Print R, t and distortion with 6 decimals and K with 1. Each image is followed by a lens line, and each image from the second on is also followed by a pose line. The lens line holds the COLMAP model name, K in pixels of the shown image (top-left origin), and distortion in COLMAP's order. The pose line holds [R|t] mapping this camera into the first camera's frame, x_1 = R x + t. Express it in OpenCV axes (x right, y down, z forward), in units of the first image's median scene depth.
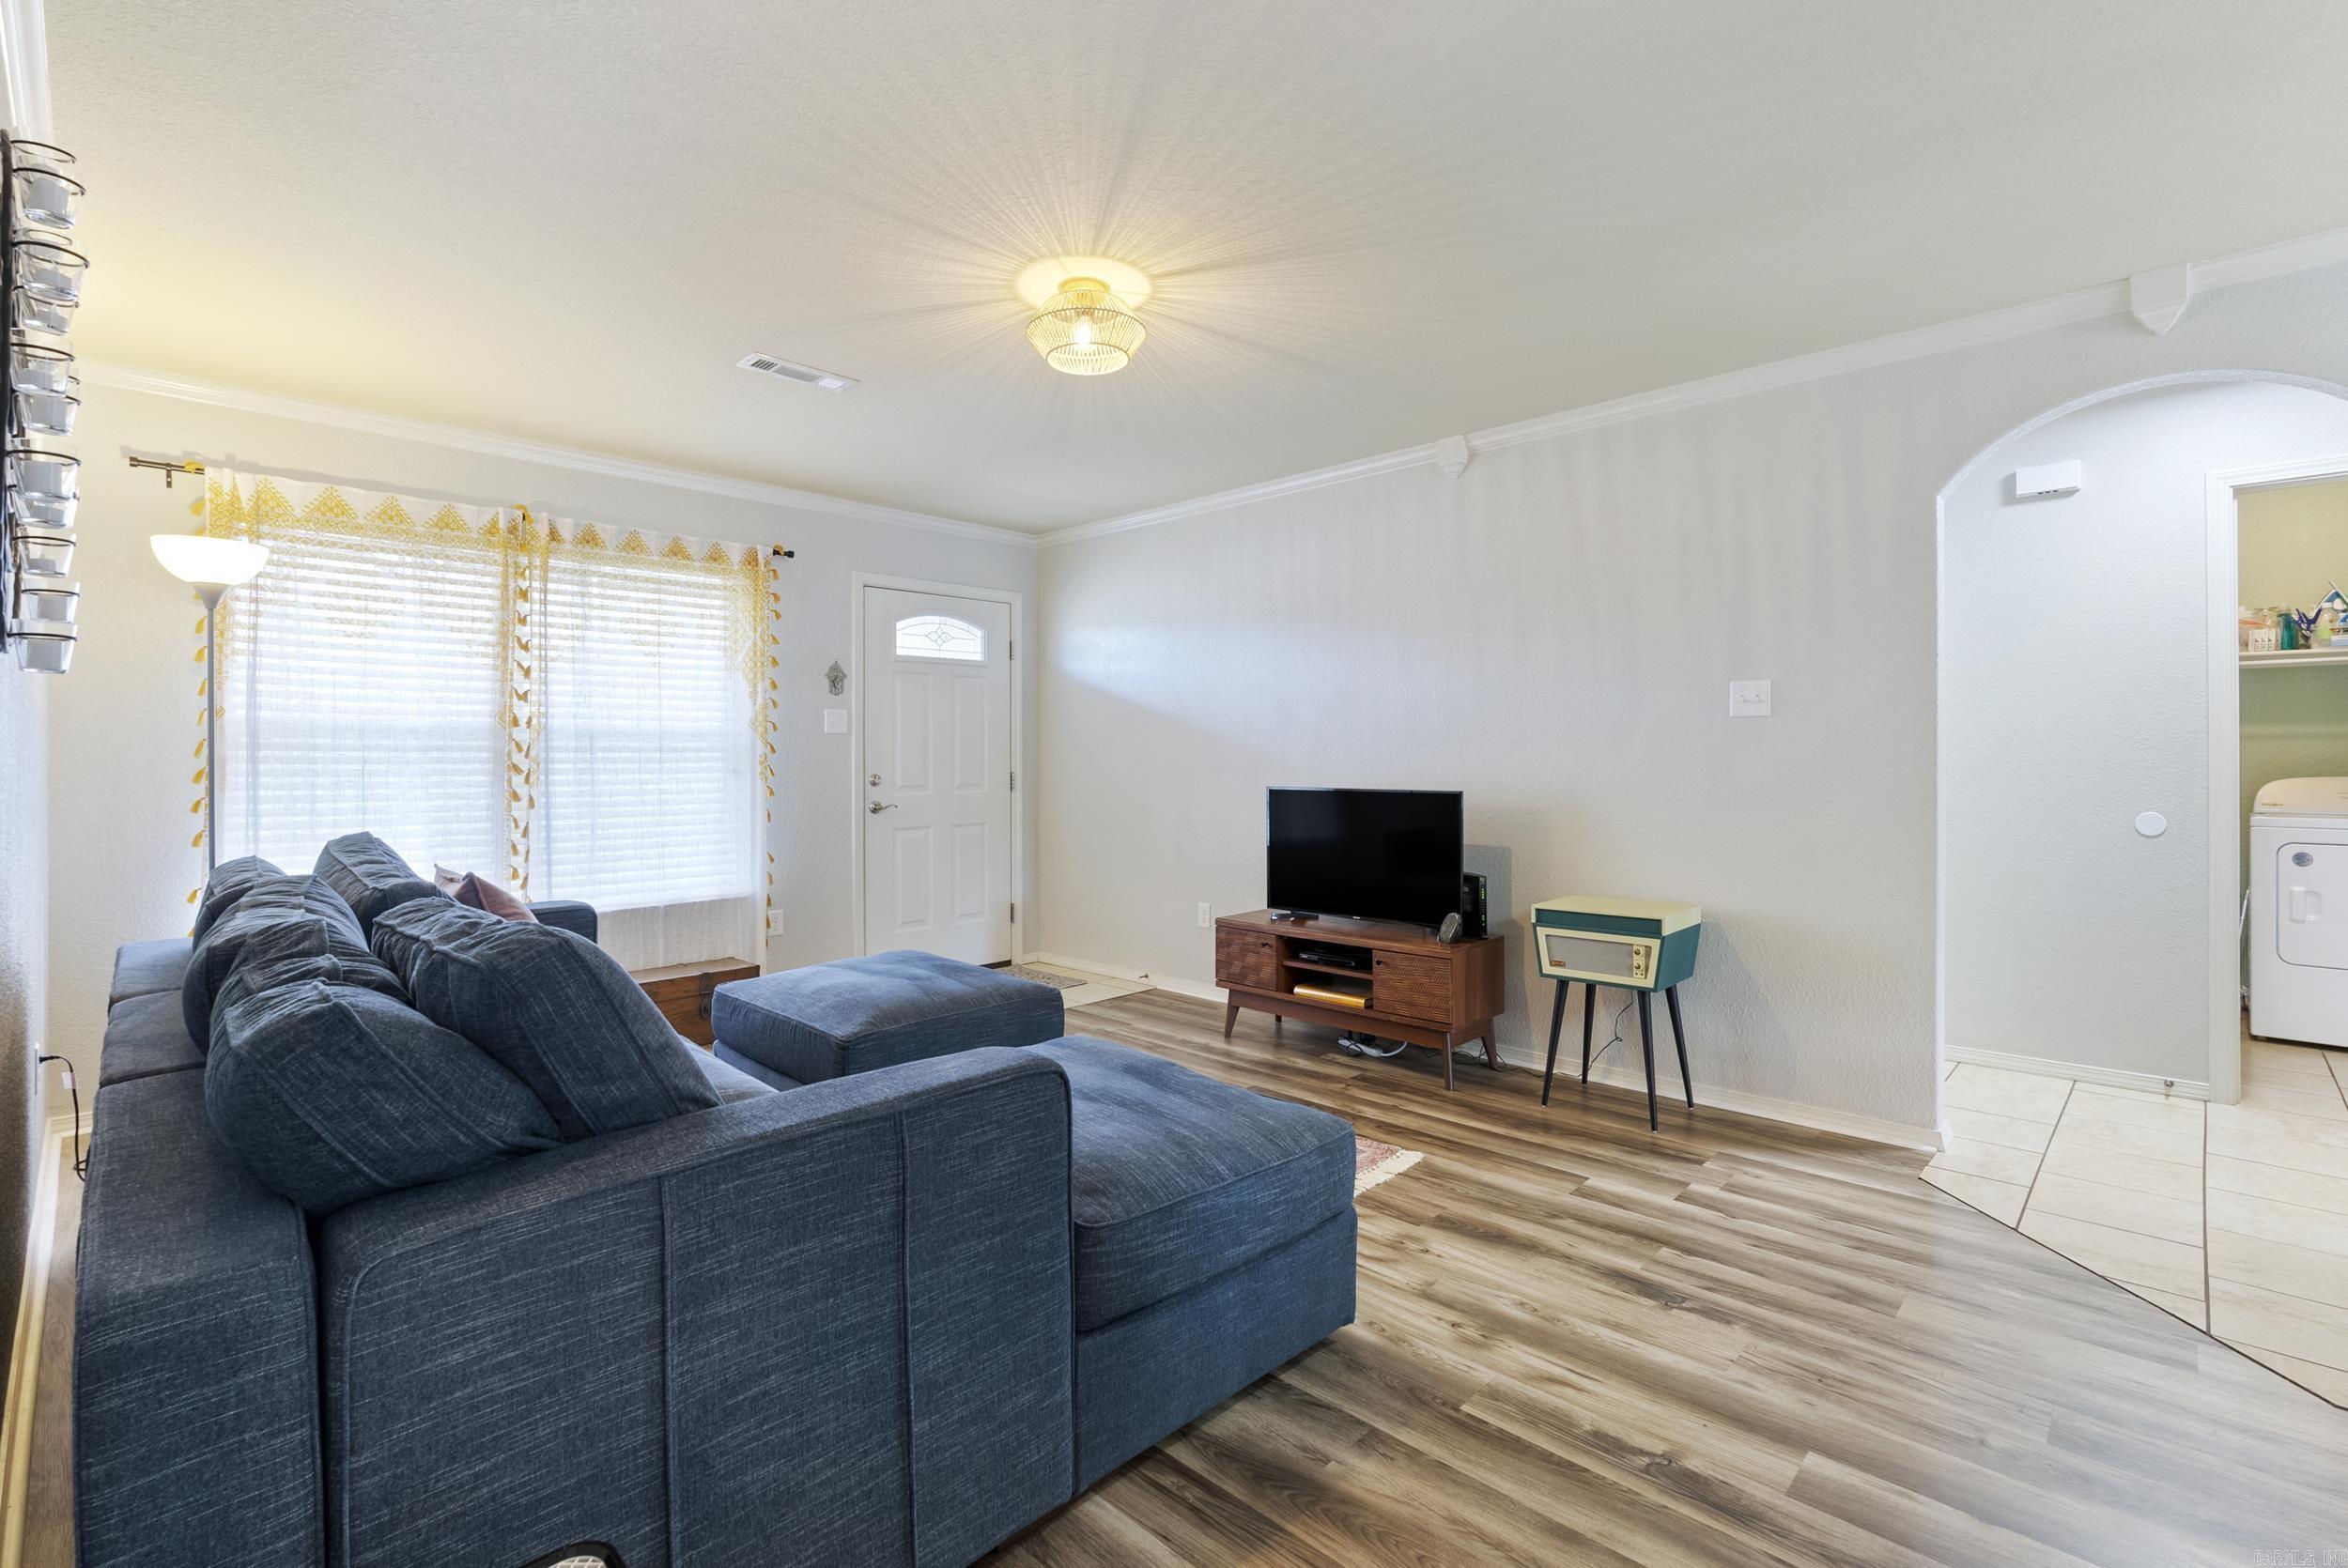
lens RADIAL K [[1054.1, 0, 1174.1], [0, 1054.1, 755.8], [0, 0, 1]] dist [-0.002969, -0.000109]
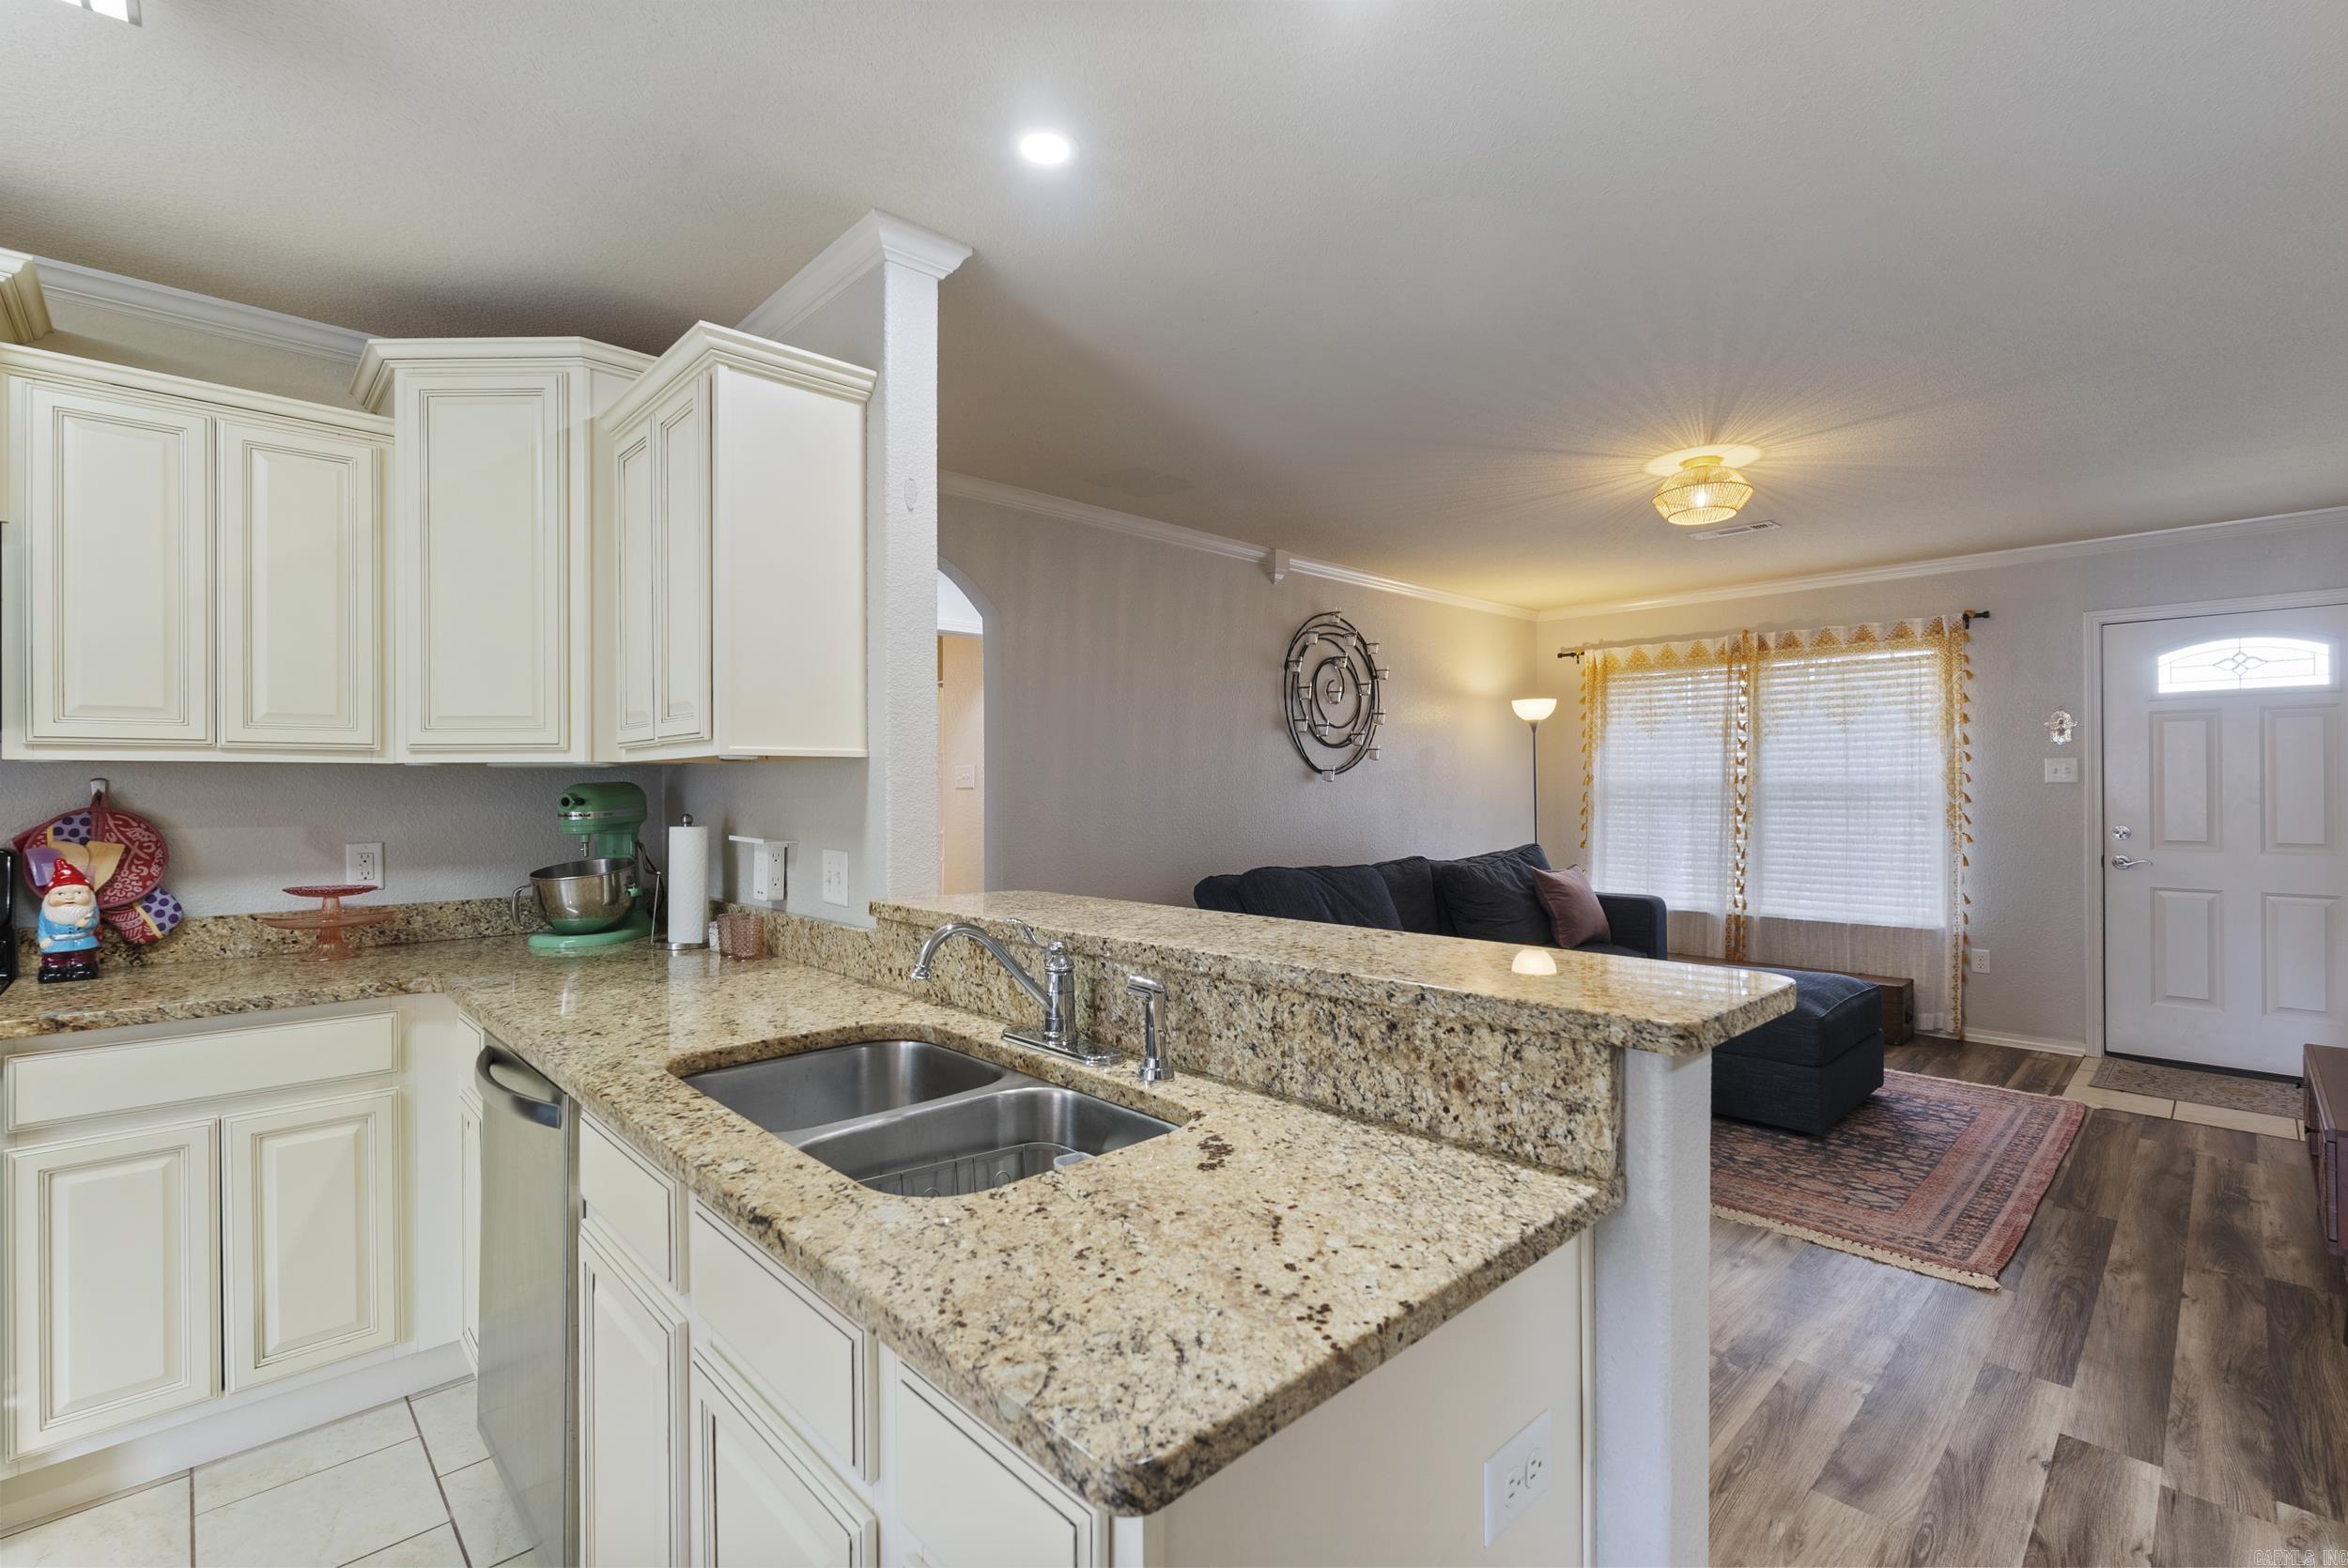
lens RADIAL K [[1032.4, 0, 1175.8], [0, 1032.4, 784.3], [0, 0, 1]] dist [-0.004979, -0.000155]
pose [[-0.034660, 0.002994, -0.999395, 0.834686], [0.005149, 0.999983, 0.002817, -0.033433], [0.999386, -0.005049, -0.034674, 0.266613]]
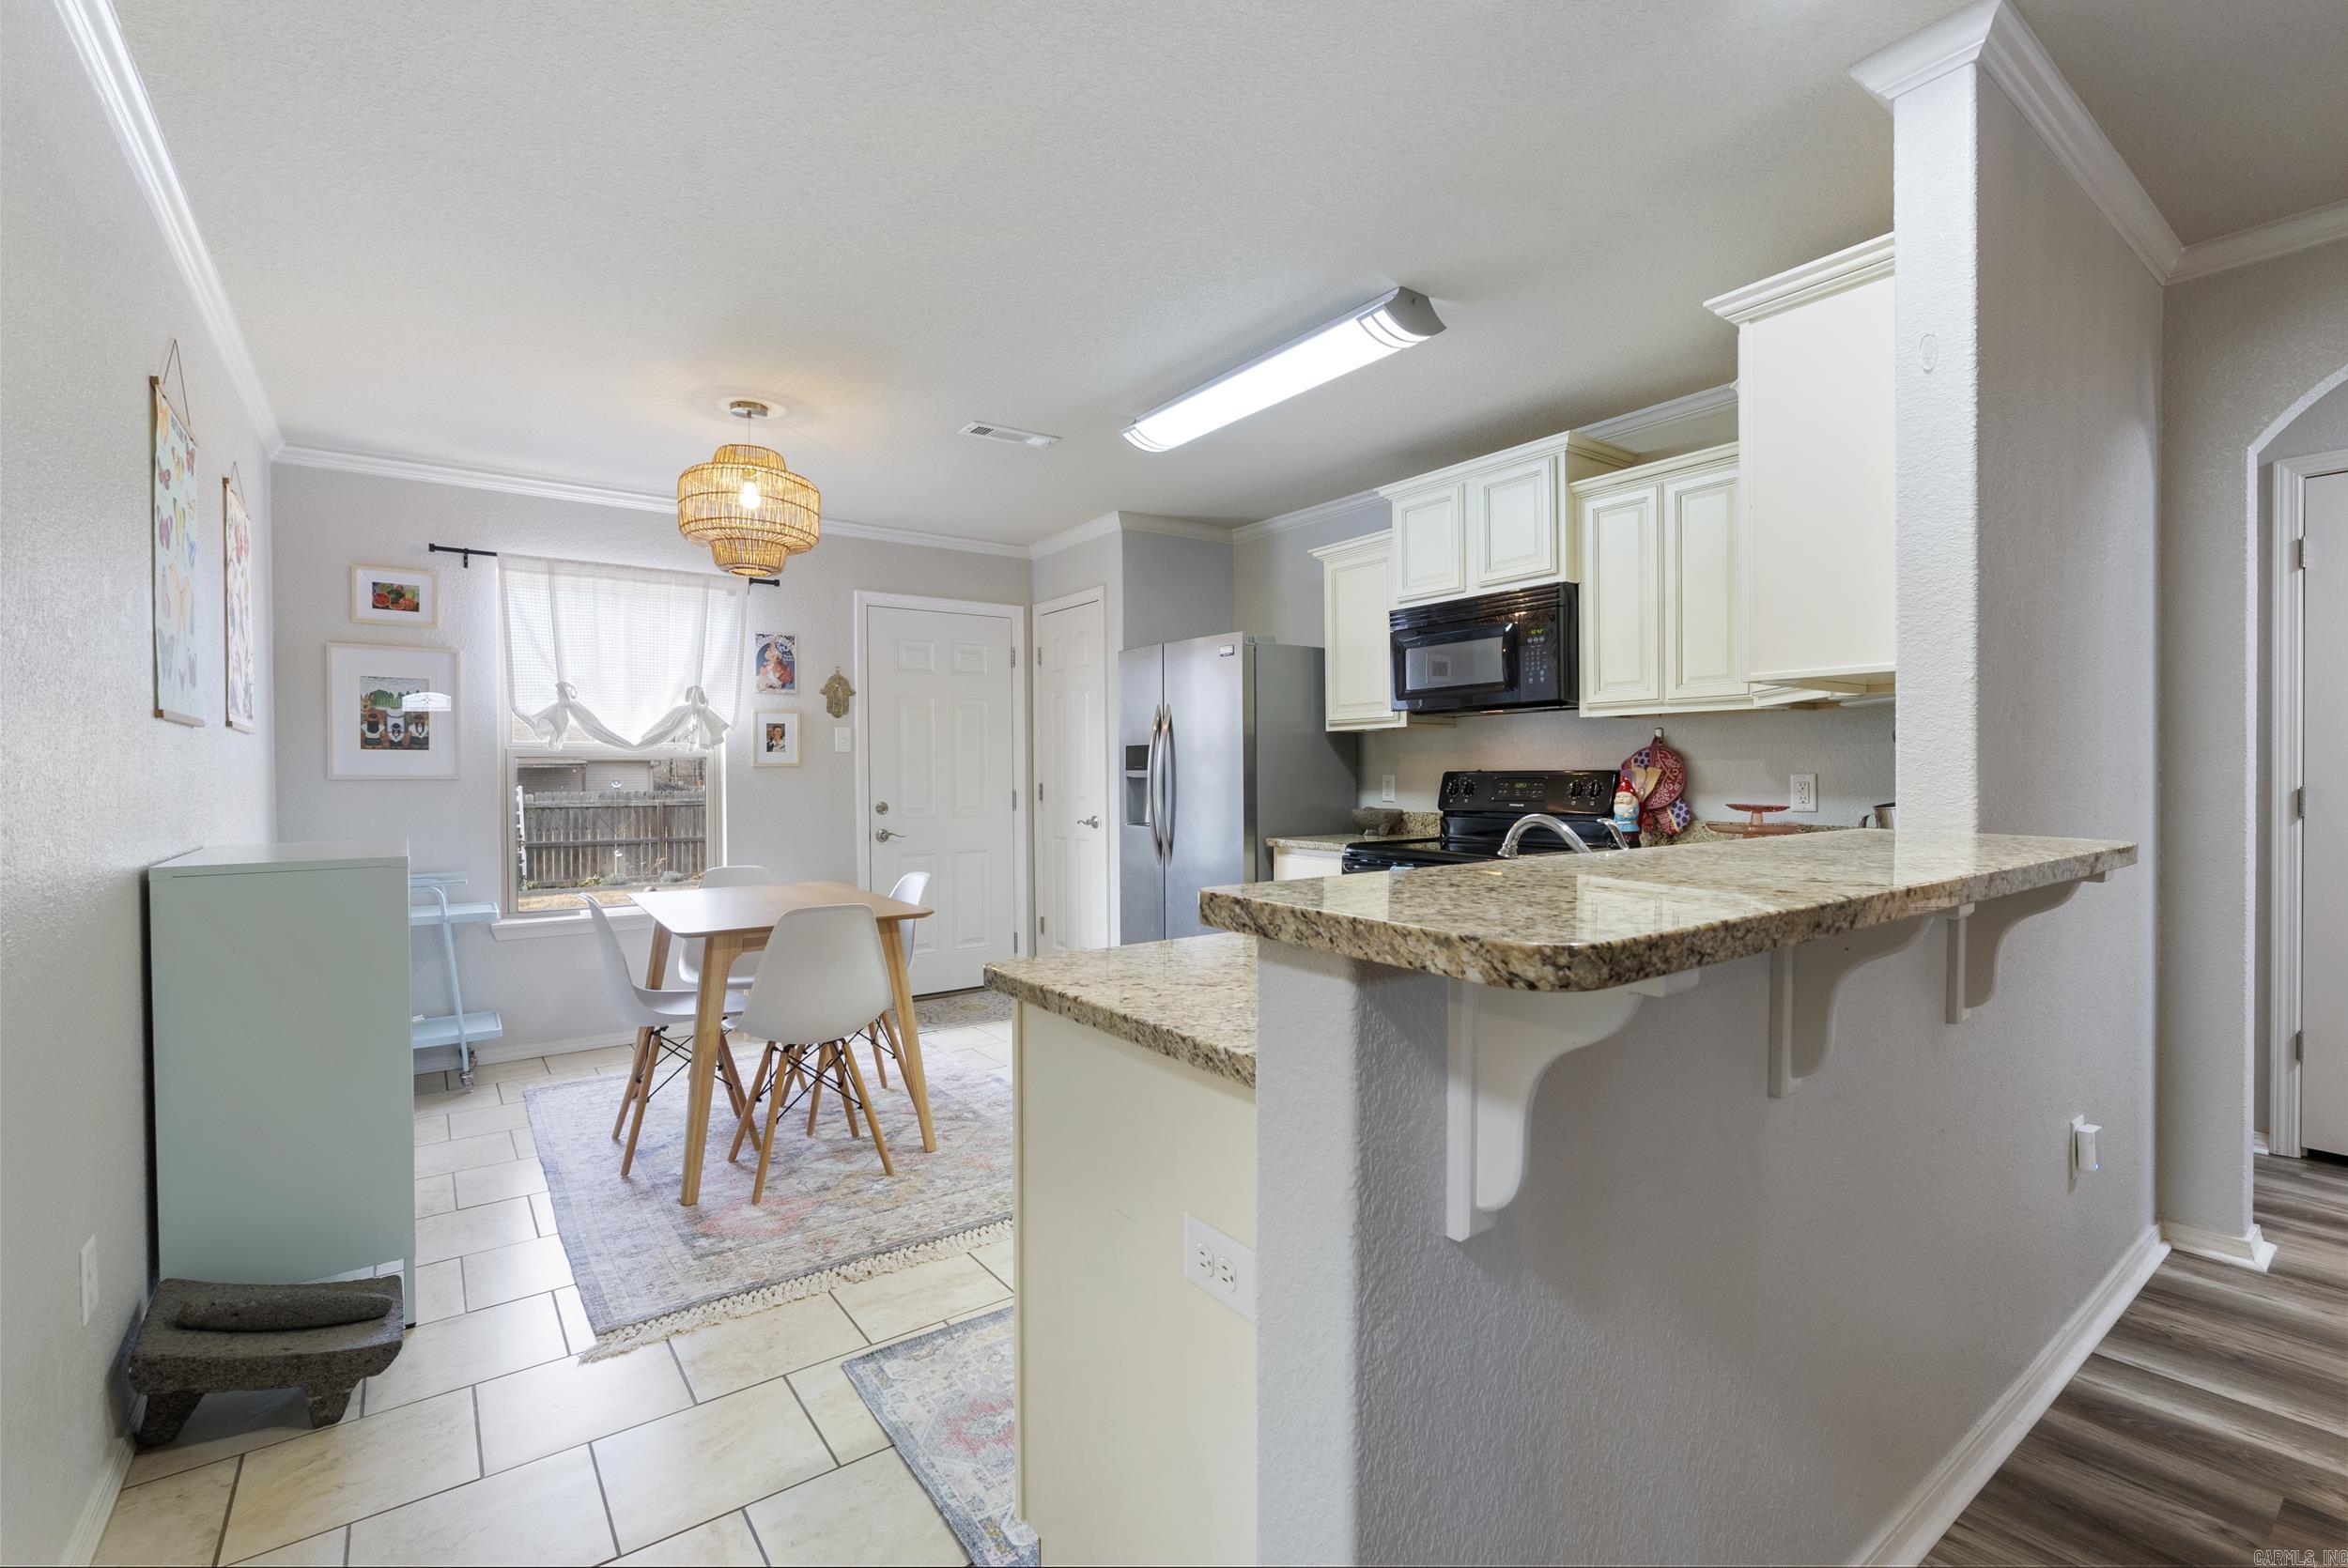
lens RADIAL K [[1029.8, 0, 1174.0], [0, 1029.8, 784.0], [0, 0, 1]] dist [-0.013138, 0.000141]
pose [[-0.986188, 0.009076, 0.165378, 0.565687], [0.010987, 0.999883, 0.010647, -0.004025], [-0.165262, 0.012317, -0.986173, 0.598846]]
